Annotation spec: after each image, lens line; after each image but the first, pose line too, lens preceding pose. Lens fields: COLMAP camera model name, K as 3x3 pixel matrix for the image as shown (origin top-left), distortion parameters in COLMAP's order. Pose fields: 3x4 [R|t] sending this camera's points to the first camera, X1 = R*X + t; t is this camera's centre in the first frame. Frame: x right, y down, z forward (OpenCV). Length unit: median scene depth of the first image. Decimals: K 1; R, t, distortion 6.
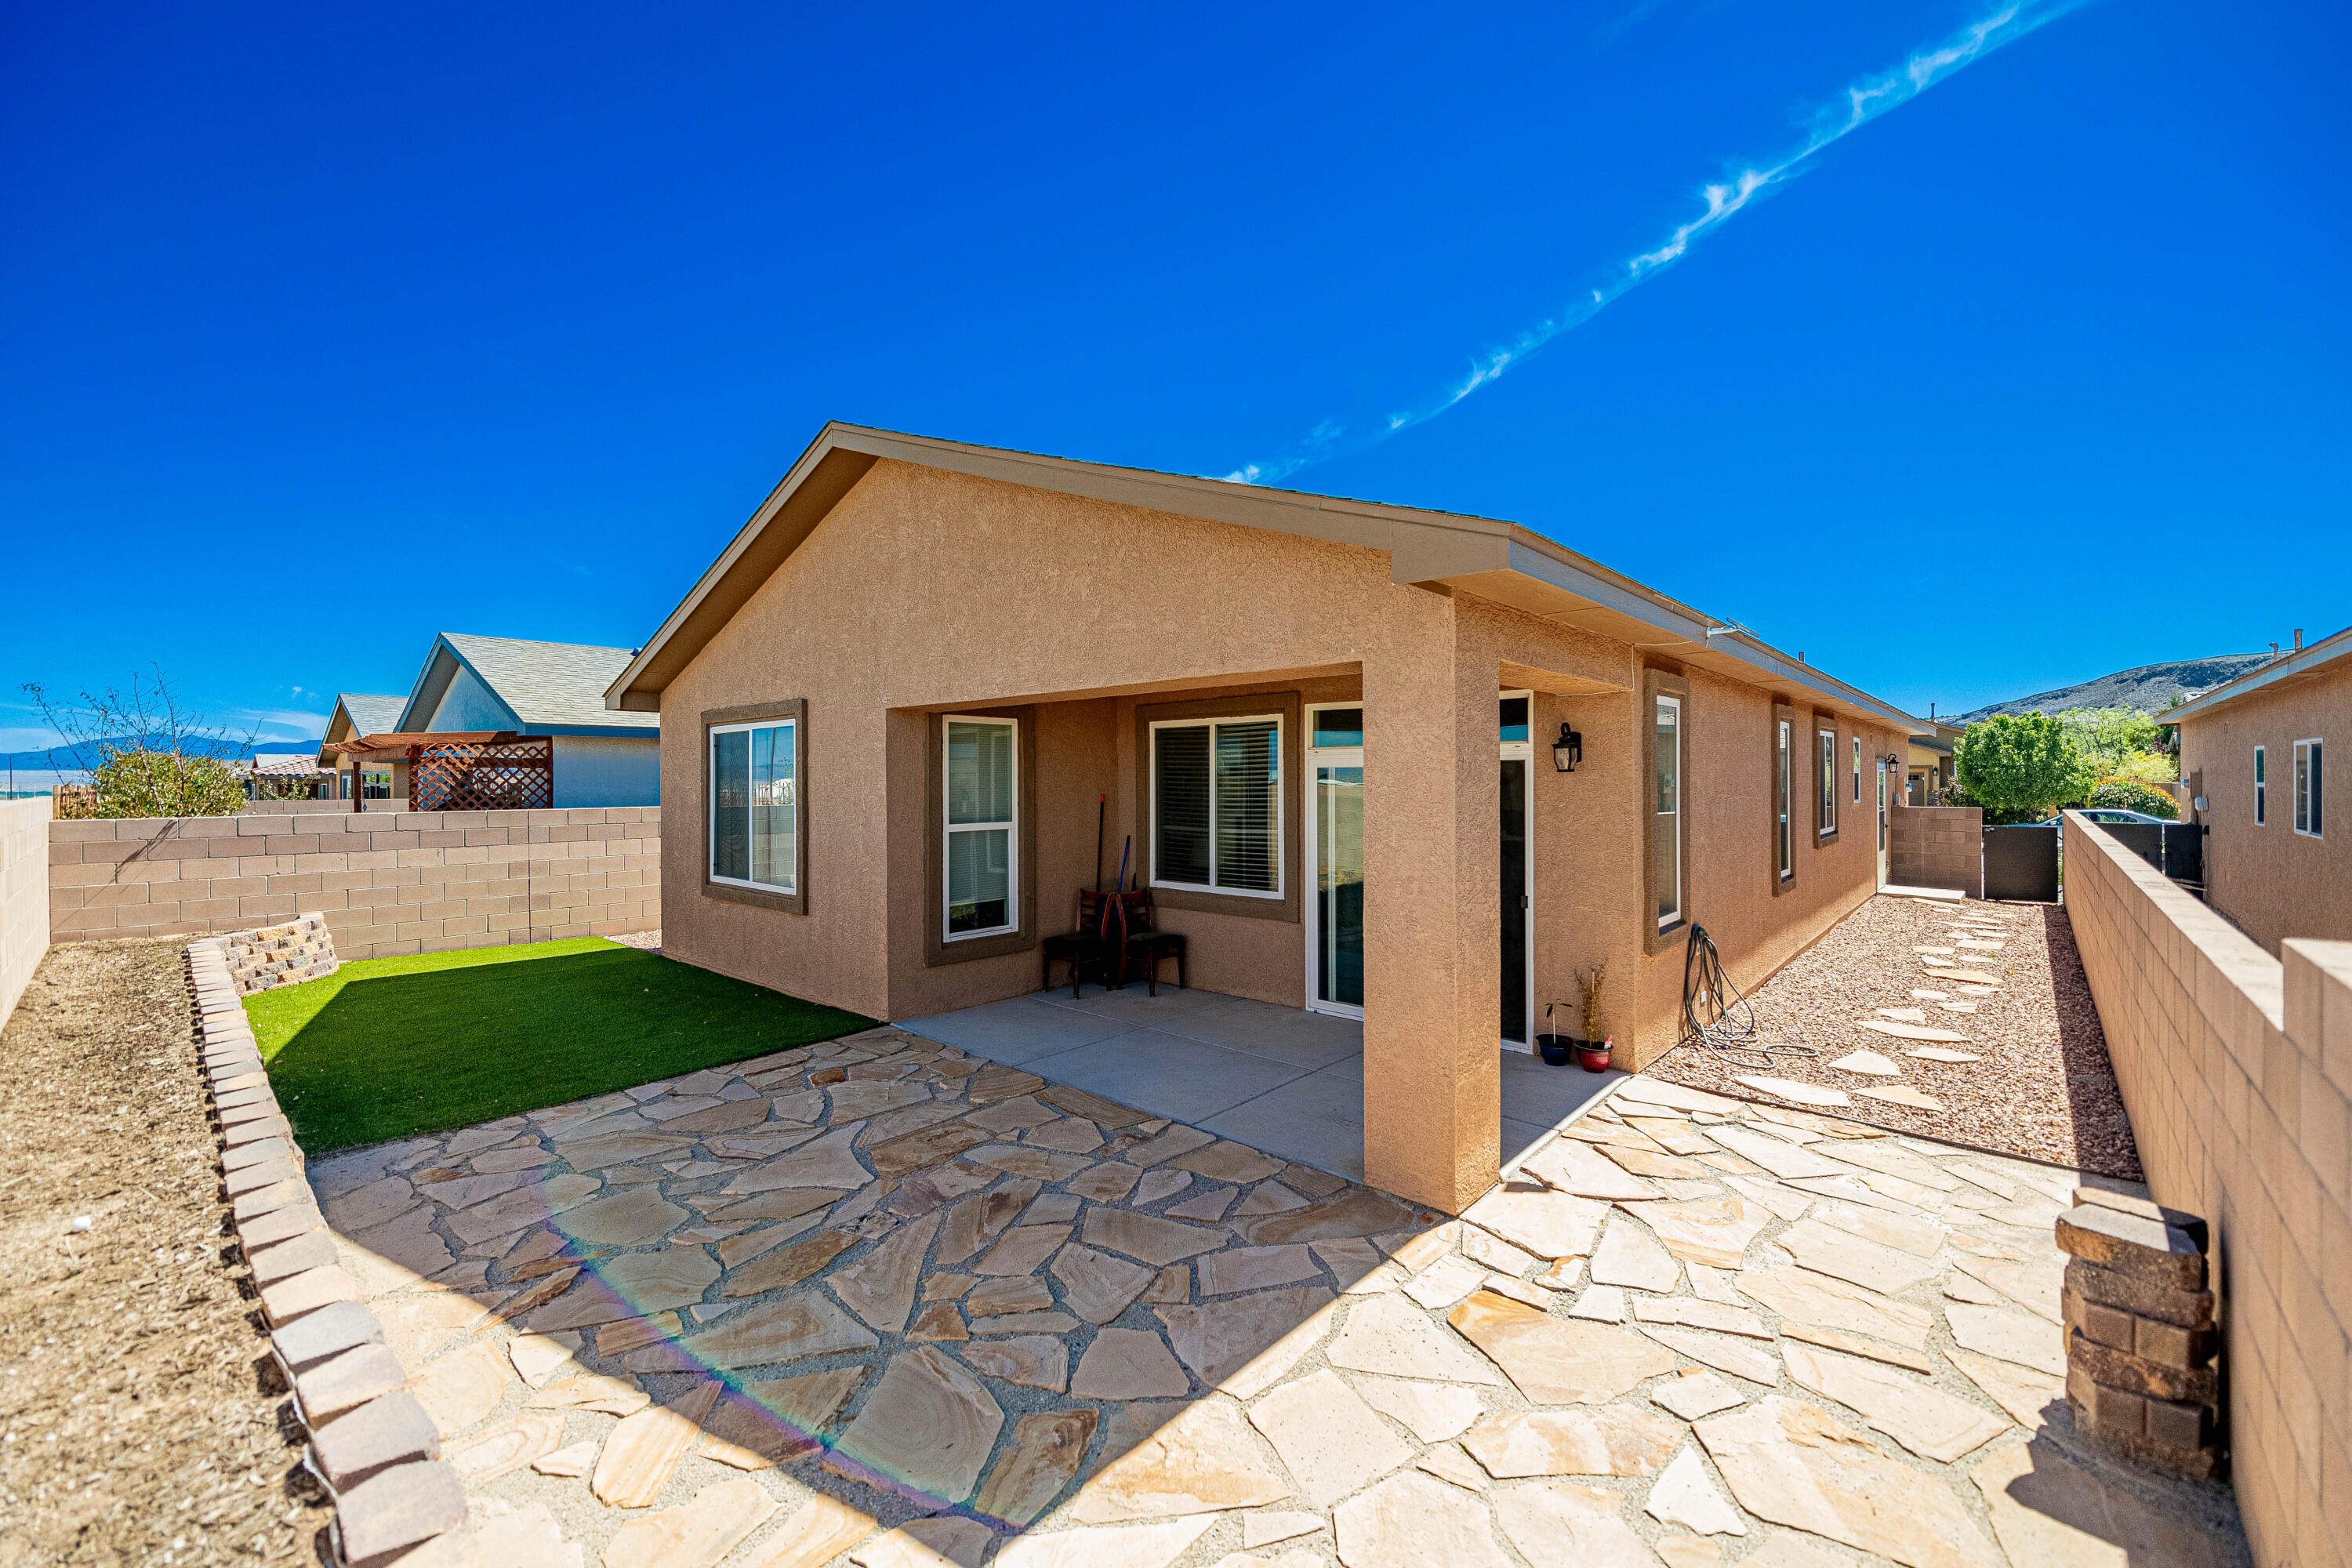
lens RADIAL K [[947.7, 0, 1169.9], [0, 947.7, 780.6], [0, 0, 1]] dist [-0.001010, -0.000281]
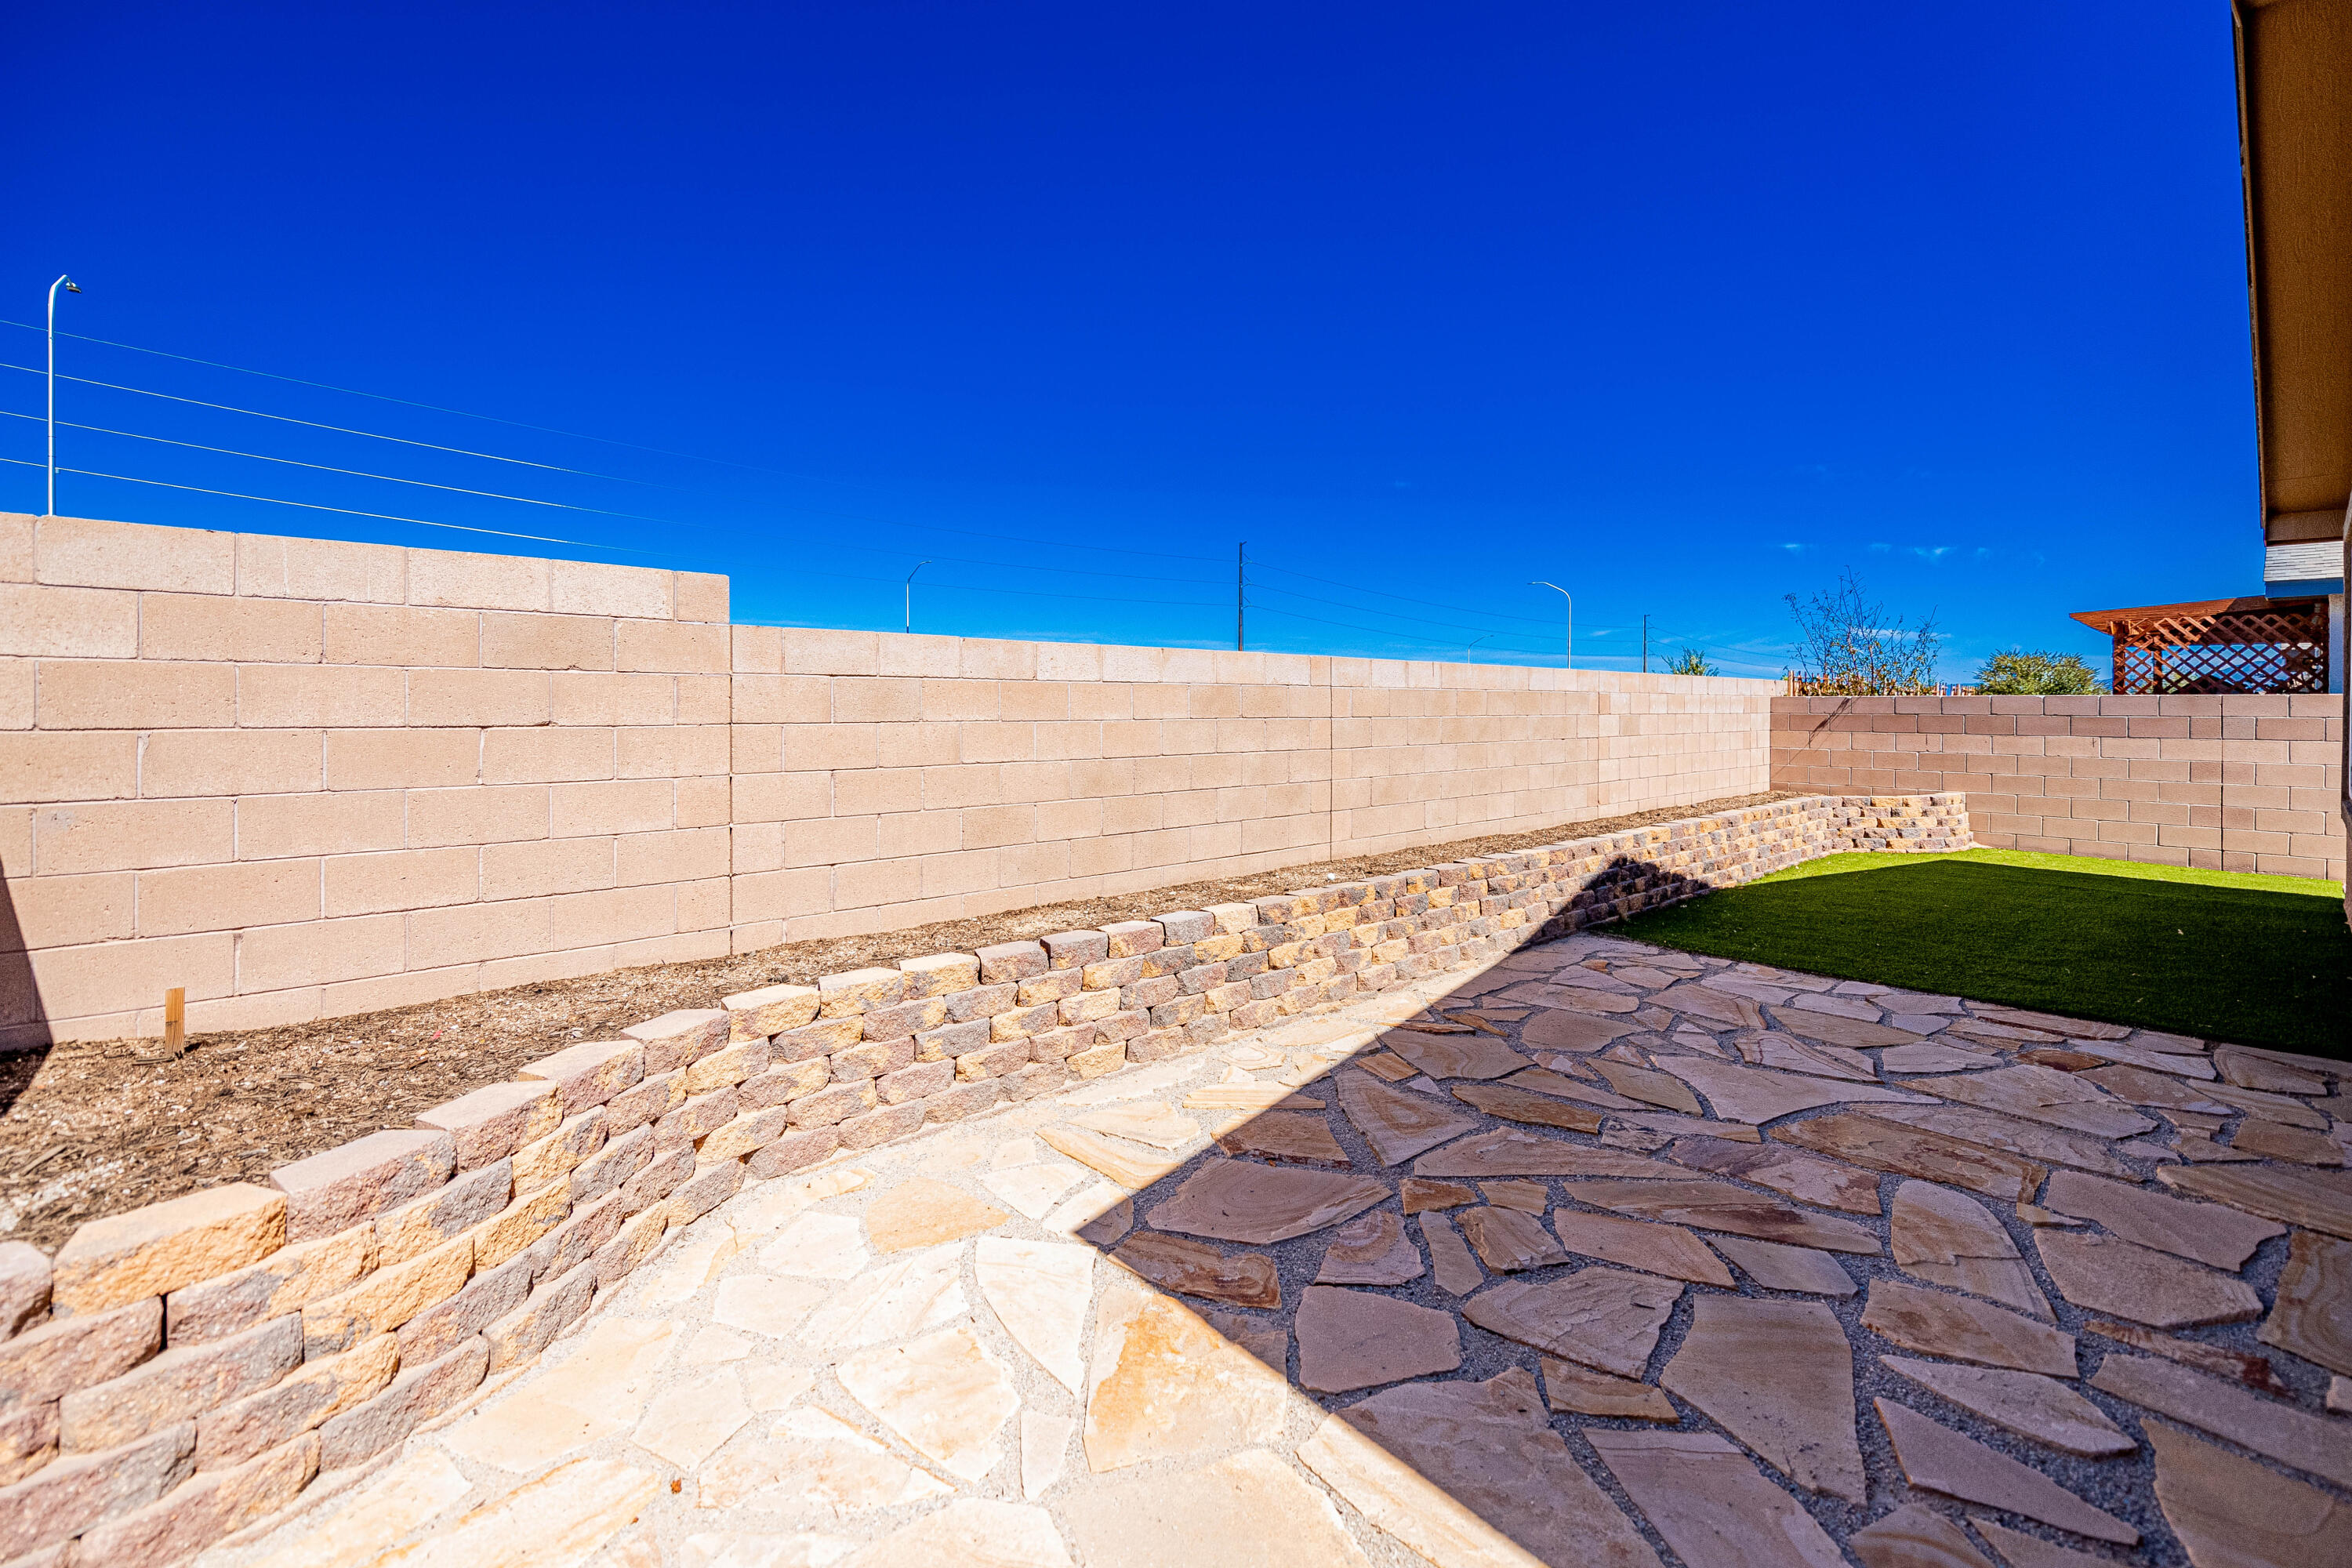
lens RADIAL K [[947.7, 0, 1169.9], [0, 947.7, 780.6], [0, 0, 1]] dist [-0.001010, -0.000281]
pose [[-0.113872, 0.085969, -0.989769, 0.387693], [-0.003678, 0.996206, 0.086951, 0.083475], [0.993489, 0.013542, -0.113123, 0.555819]]
